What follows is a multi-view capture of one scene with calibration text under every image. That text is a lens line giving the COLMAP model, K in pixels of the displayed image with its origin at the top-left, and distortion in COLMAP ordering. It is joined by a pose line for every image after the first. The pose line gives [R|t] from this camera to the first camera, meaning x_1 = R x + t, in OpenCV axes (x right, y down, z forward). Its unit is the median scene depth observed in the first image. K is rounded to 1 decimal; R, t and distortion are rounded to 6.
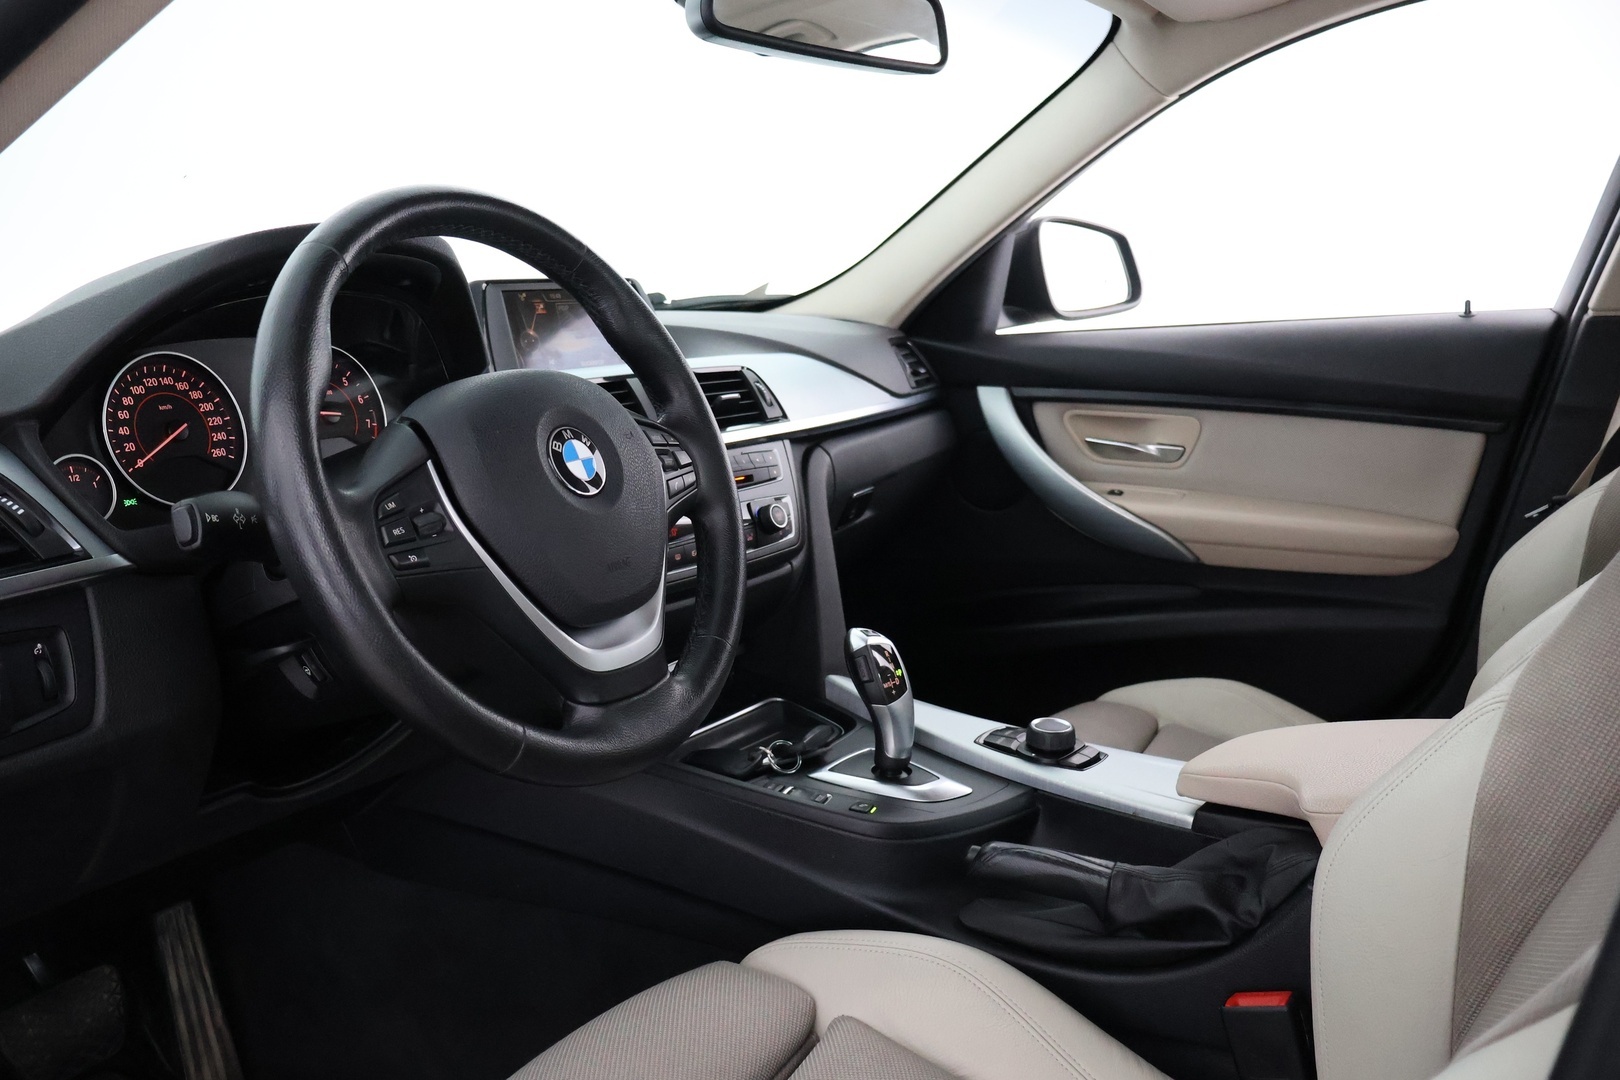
lens RADIAL K [[1337.5, 0, 808.9], [0, 1337.5, 536.3], [0, 0, 1]] dist [-0.000224, 0.000516]
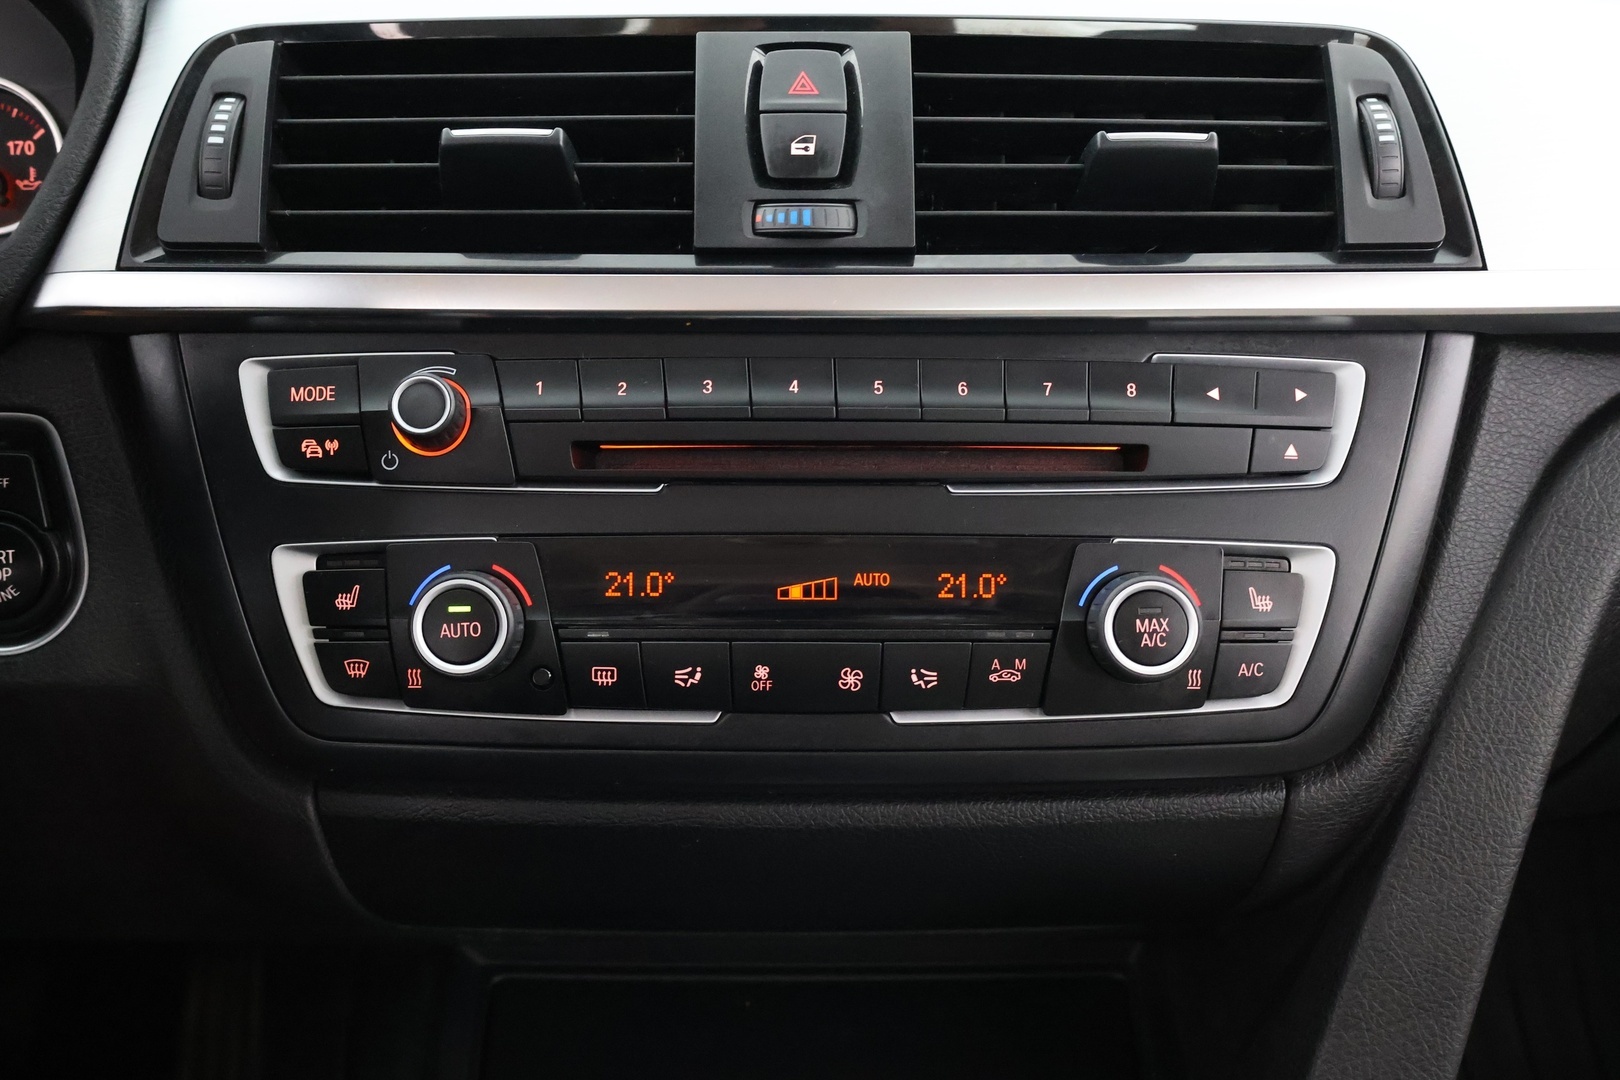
lens RADIAL K [[1626.0, 0, 810.0], [0, 1626.0, 540.0], [0, 0, 1]] dist [-0.005050, -0.003009]
pose [[0.595657, 0.309697, -0.741135, 0.158840], [-0.166280, 0.950239, 0.263434, -0.099506], [0.785840, -0.033681, 0.617512, 0.722037]]
